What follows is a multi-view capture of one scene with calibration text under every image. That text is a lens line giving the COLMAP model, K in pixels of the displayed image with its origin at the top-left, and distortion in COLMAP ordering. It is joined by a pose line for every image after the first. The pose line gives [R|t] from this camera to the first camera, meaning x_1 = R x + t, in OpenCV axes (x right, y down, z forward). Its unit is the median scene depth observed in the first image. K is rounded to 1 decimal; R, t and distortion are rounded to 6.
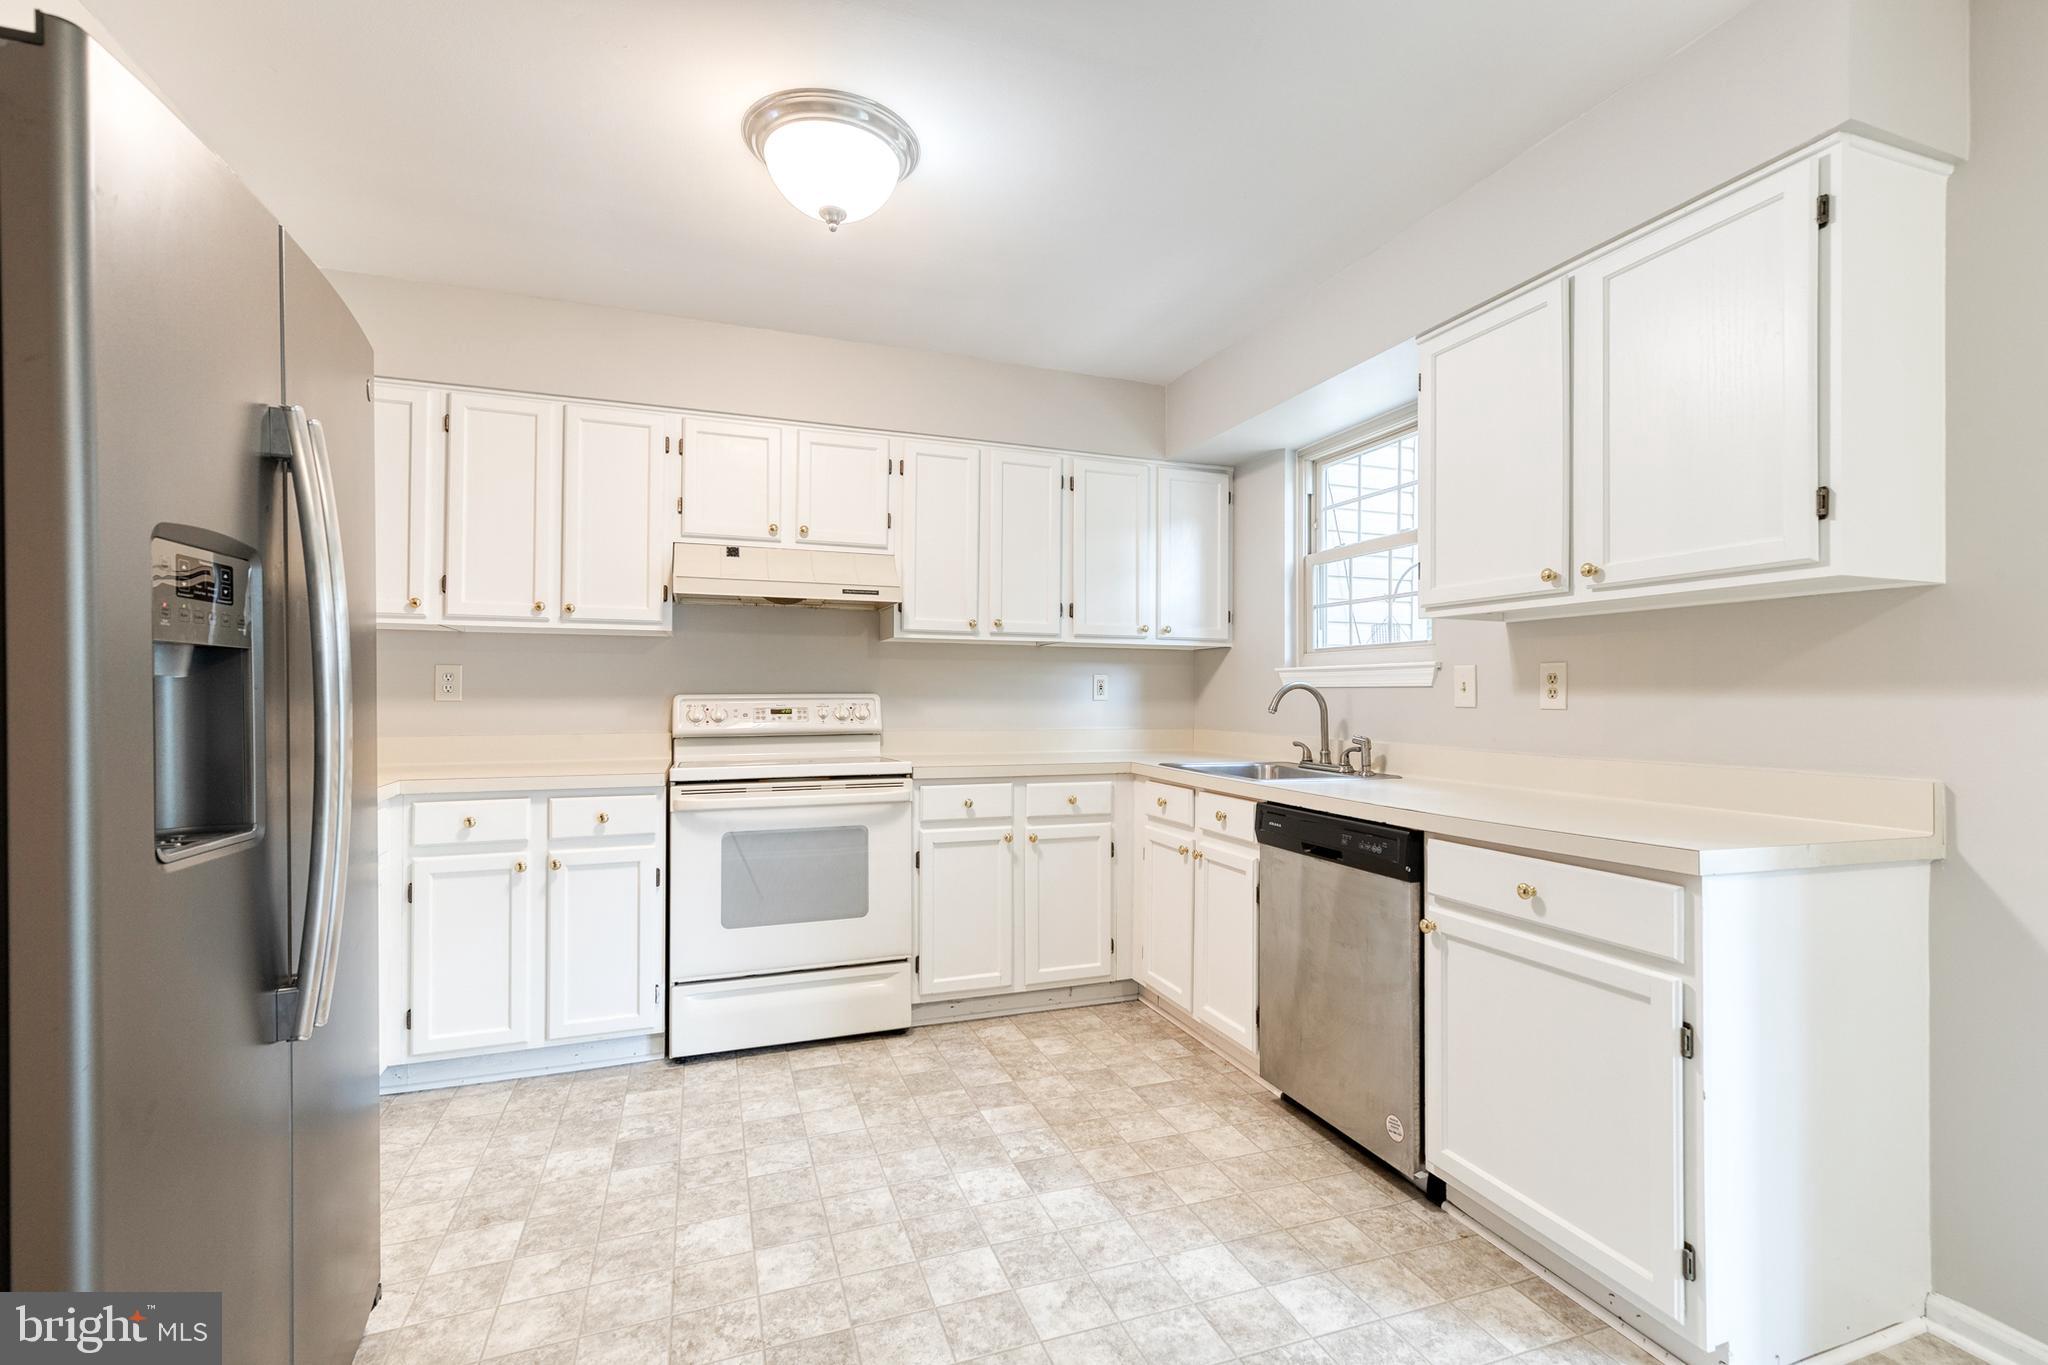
lens RADIAL K [[926.1, 0, 1047.3], [0, 926.1, 676.4], [0, 0, 1]] dist [0.009024, -0.002328]
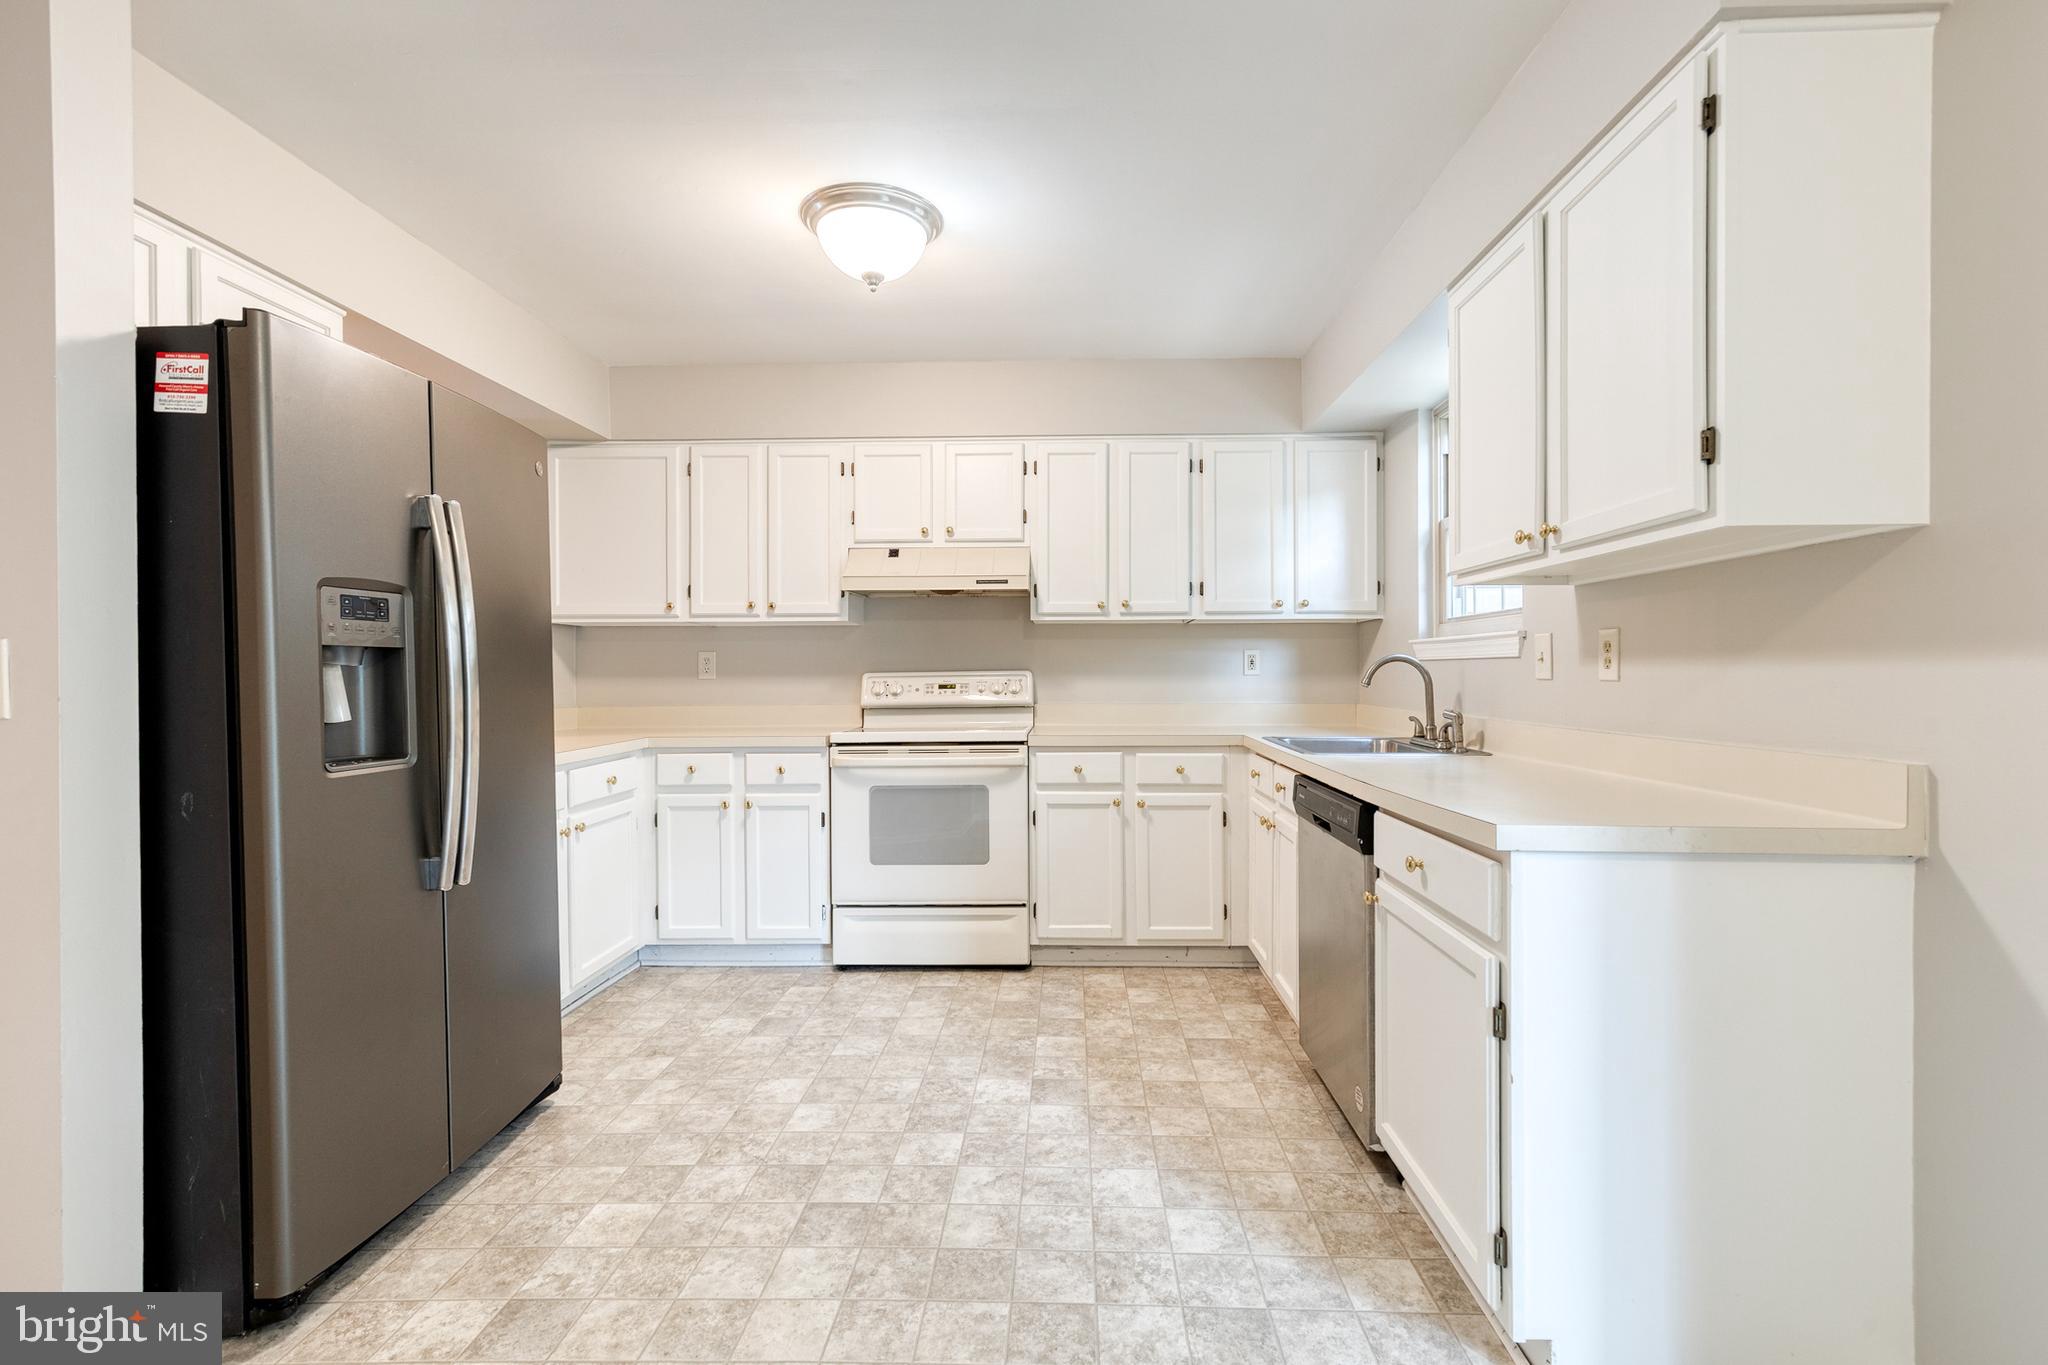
lens RADIAL K [[926.1, 0, 1042.3], [0, 926.1, 664.1], [0, 0, 1]] dist [0.009024, -0.002328]
pose [[0.925112, -0.012485, -0.379488, 0.337379], [0.017028, 0.999818, 0.008619, 0.002035], [0.379311, -0.014435, 0.925157, -0.038288]]
